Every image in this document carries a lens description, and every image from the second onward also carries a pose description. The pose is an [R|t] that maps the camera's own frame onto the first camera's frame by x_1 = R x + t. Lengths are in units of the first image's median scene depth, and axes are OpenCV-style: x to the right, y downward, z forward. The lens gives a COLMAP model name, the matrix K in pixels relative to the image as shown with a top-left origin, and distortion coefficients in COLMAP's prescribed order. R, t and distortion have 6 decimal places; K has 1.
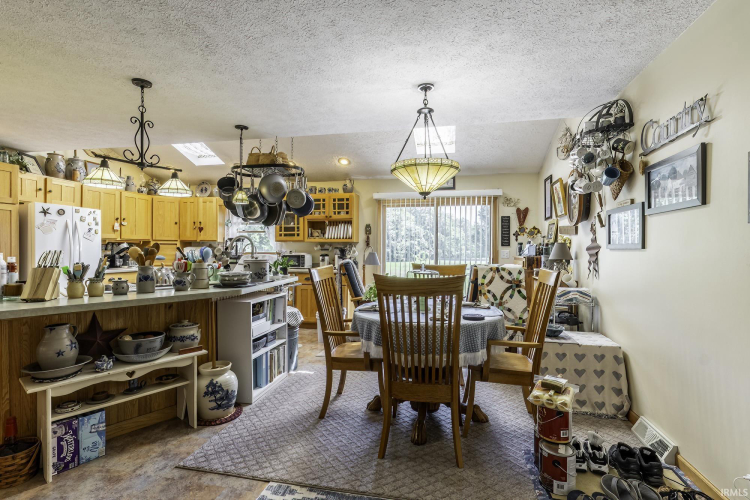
lens RADIAL K [[373.5, 0, 360.7], [0, 373.5, 247.6], [0, 0, 1]] dist [-0.001421, -0.000963]
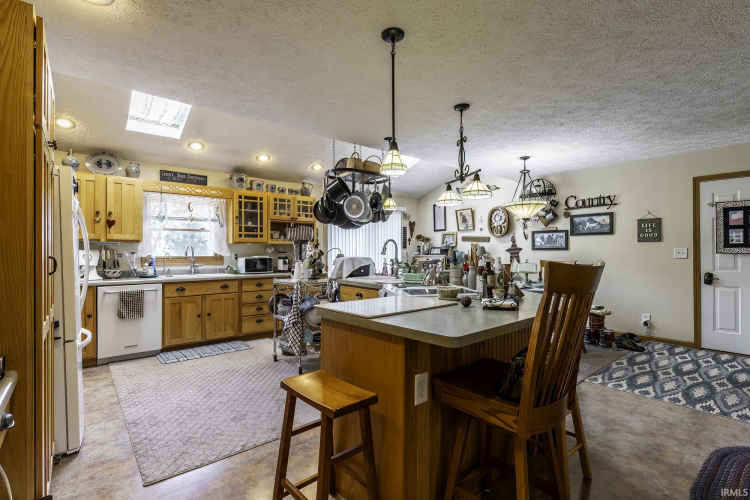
lens RADIAL K [[361.8, 0, 398.7], [0, 361.8, 249.7], [0, 0, 1]] dist [-0.001120, -0.000191]
pose [[0.586217, -0.004509, 0.810141, -0.681294], [0.000718, 0.999987, 0.005046, -0.005370], [-0.810153, -0.002376, 0.586213, 0.218511]]
